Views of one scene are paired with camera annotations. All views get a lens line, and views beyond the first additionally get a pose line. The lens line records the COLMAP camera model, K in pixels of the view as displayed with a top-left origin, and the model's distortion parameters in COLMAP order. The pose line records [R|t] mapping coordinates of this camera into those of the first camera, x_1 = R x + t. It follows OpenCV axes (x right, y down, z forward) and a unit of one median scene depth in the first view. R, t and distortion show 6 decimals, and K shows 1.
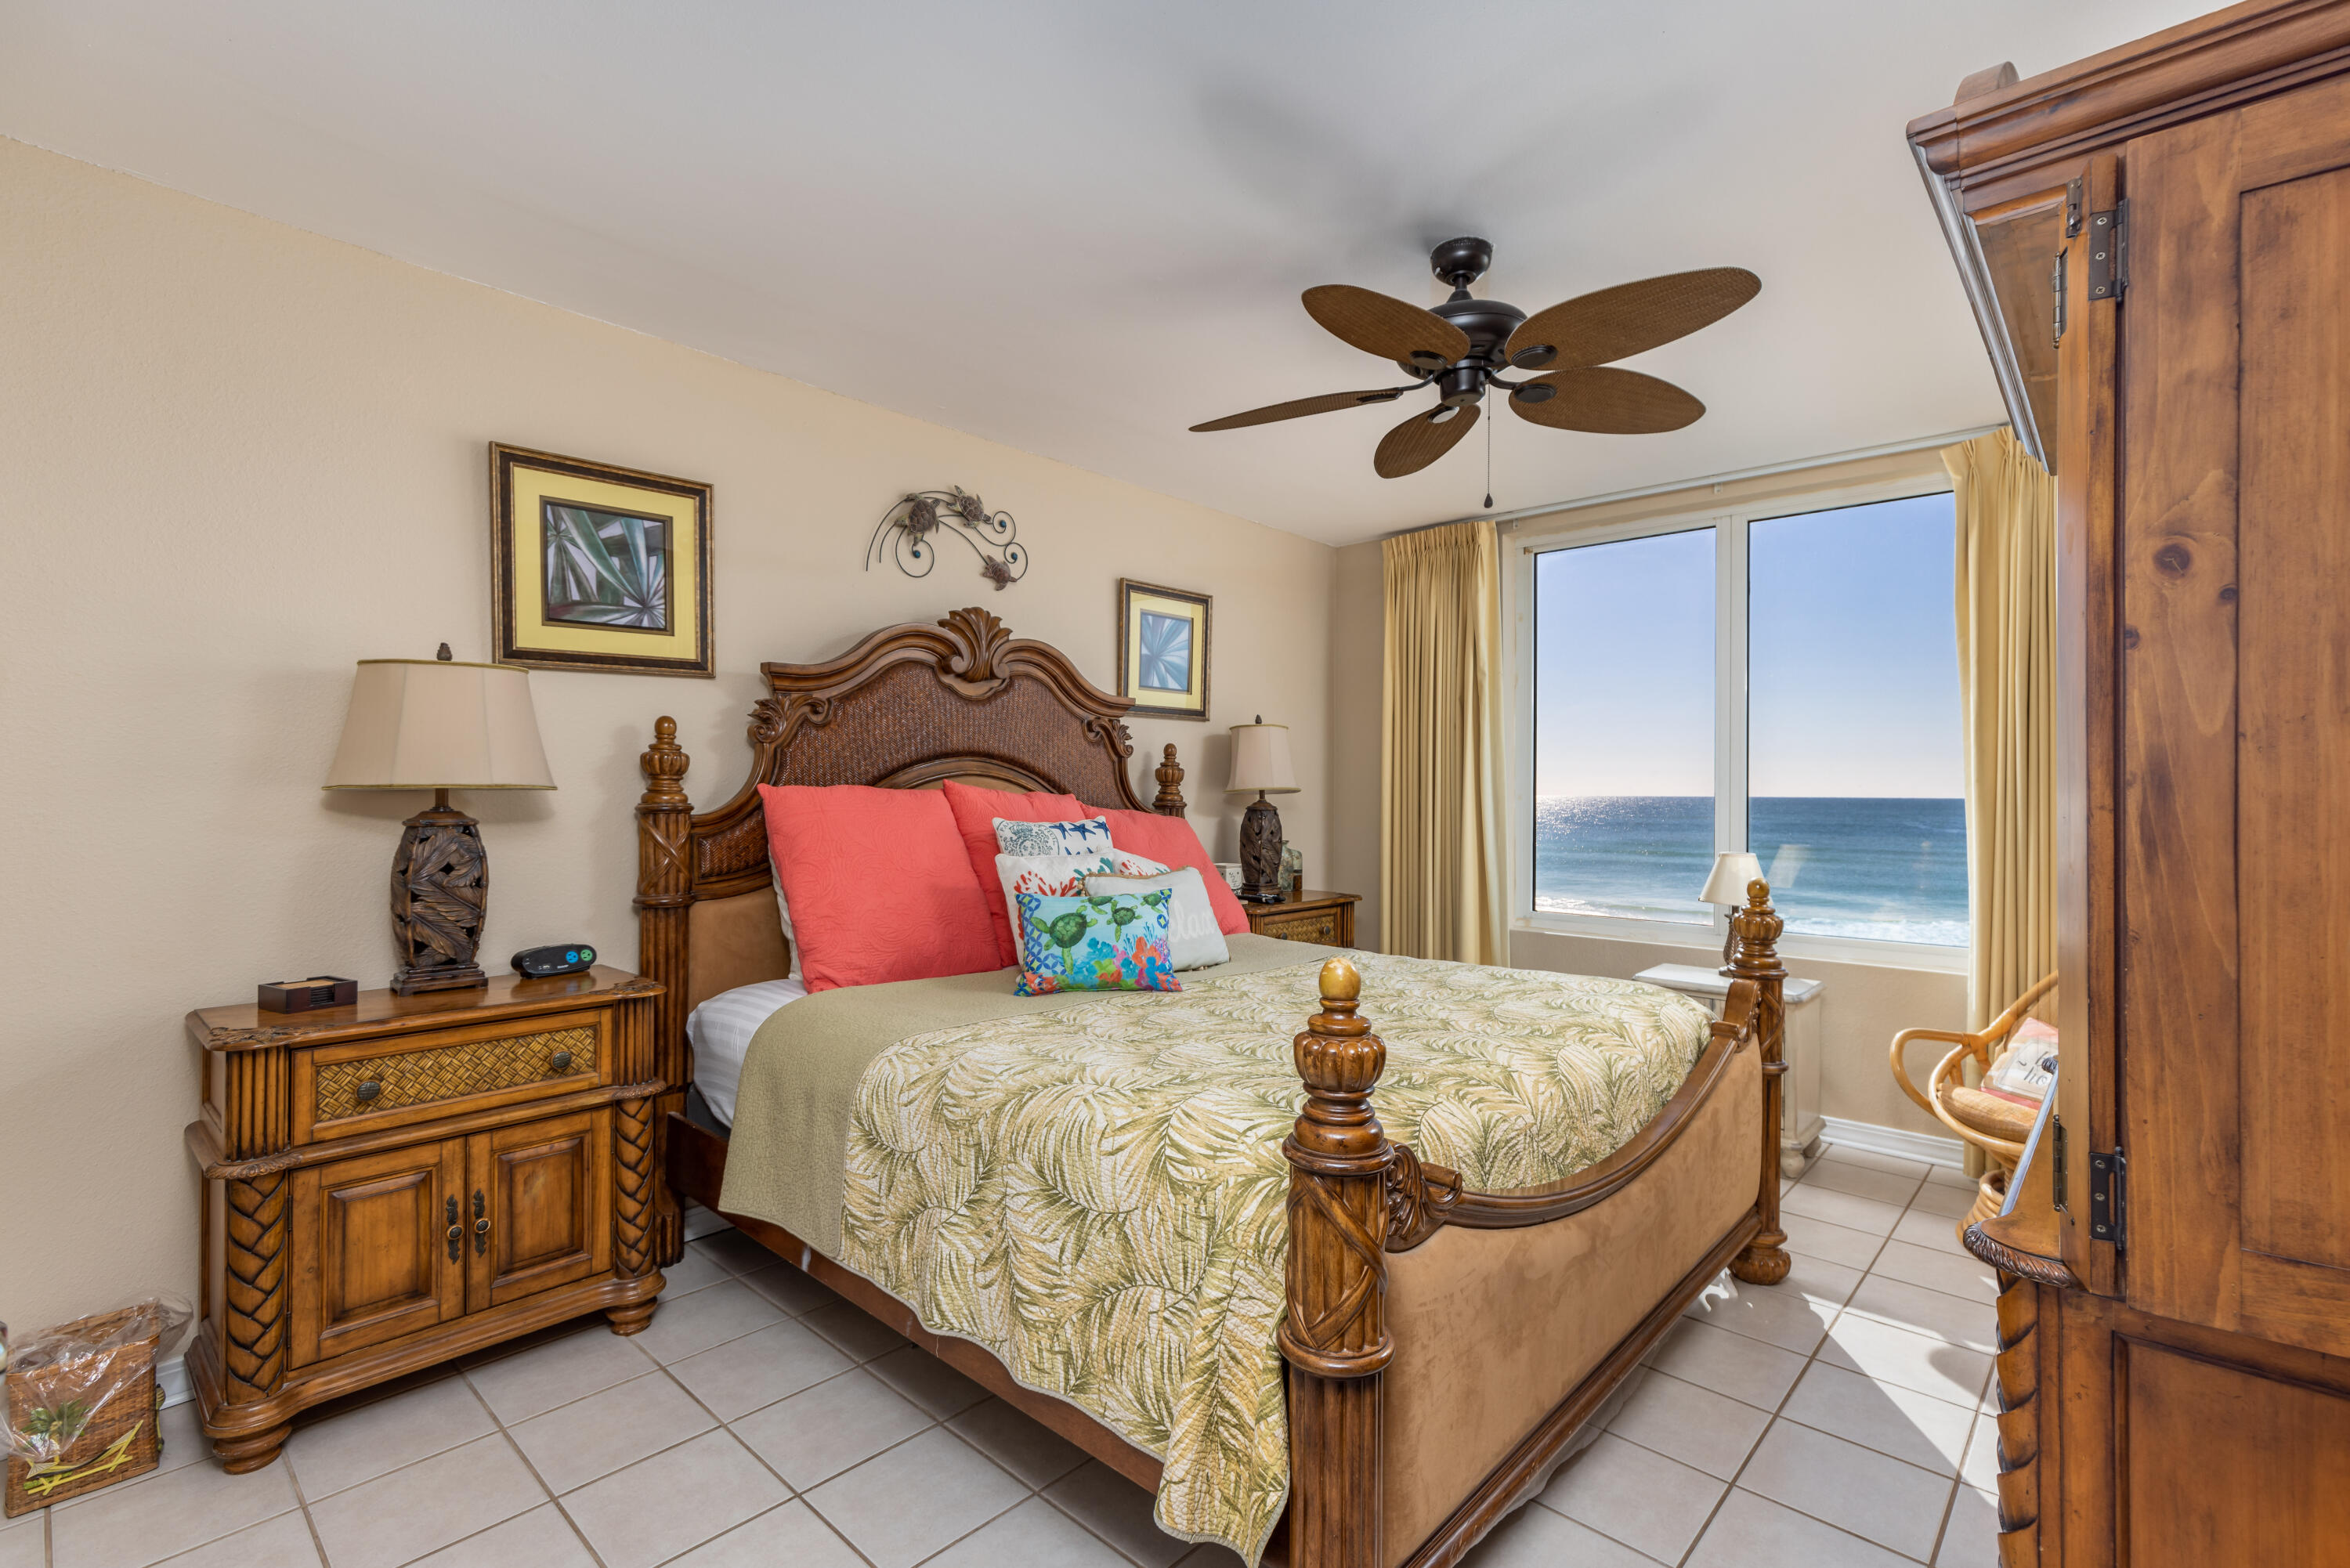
lens RADIAL K [[1107.3, 0, 1179.9], [0, 1107.3, 775.3], [0, 0, 1]] dist [0.013117, -0.000026]
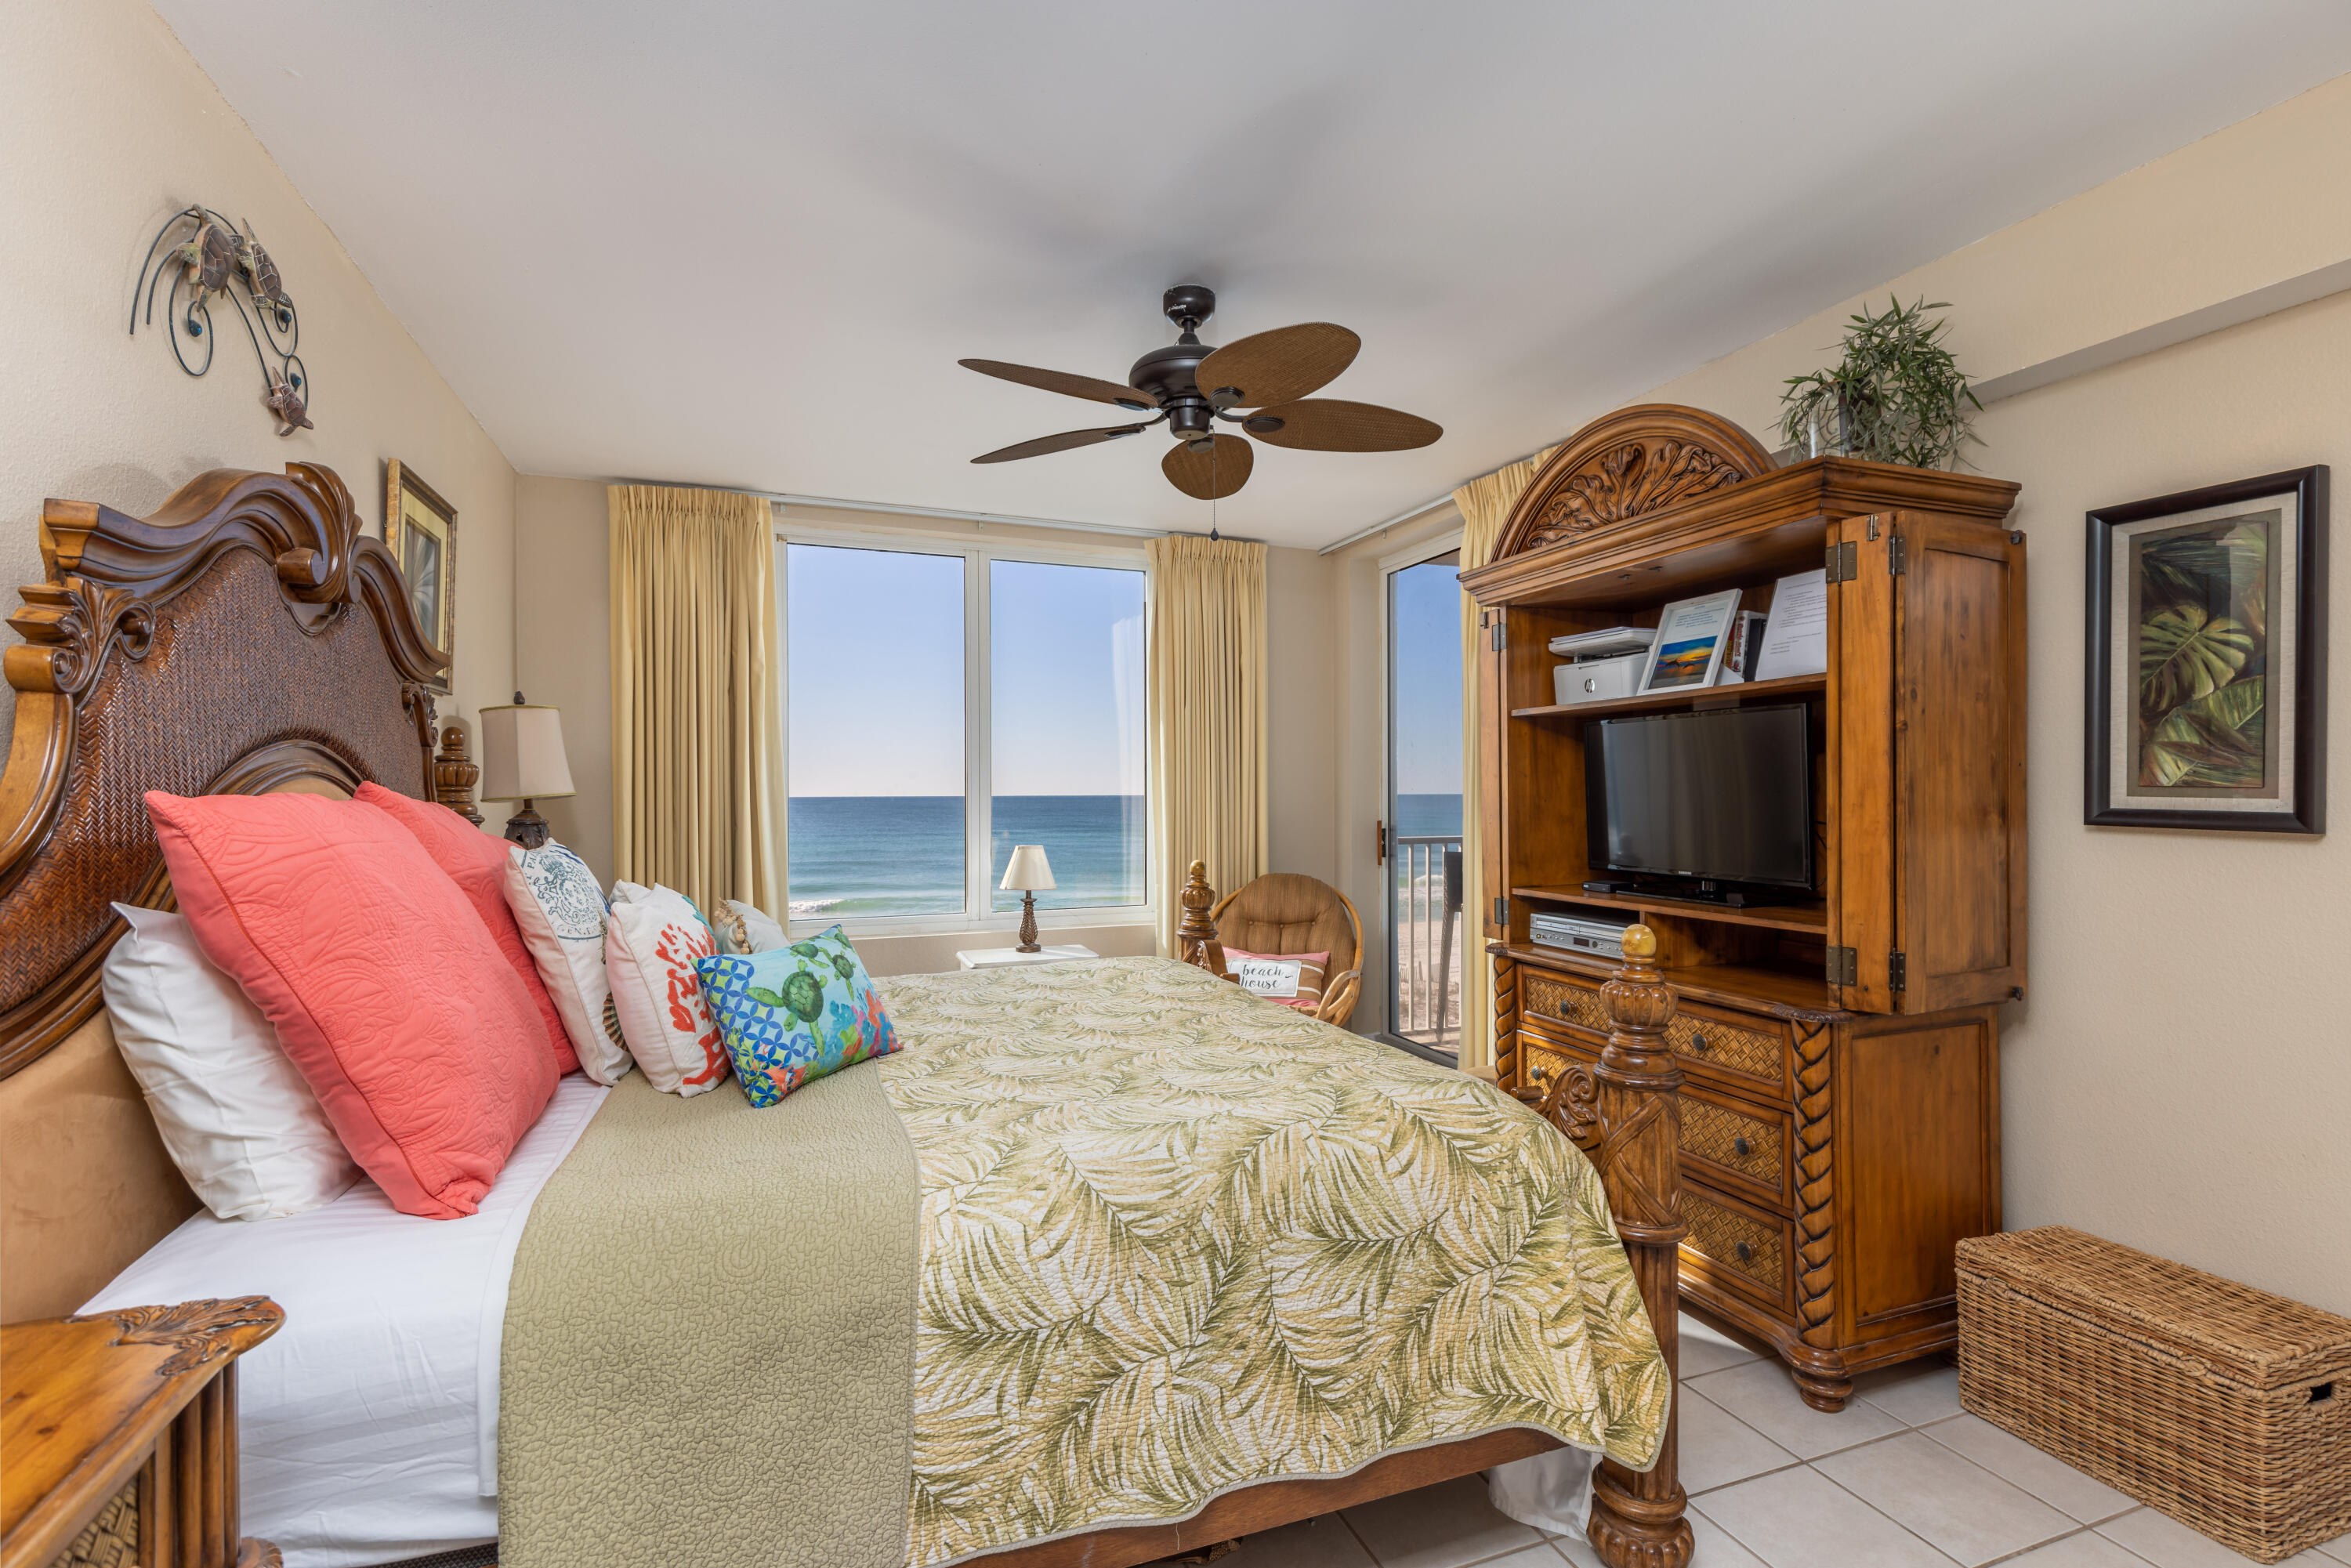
lens RADIAL K [[1107.9, 0, 1180.4], [0, 1107.9, 775.3], [0, 0, 1]] dist [0.013117, -0.000026]
pose [[0.413886, 0.005924, 0.910309, -0.902174], [-0.006679, 0.999972, -0.003470, -0.000737], [-0.910304, -0.004644, 0.413914, 0.682256]]
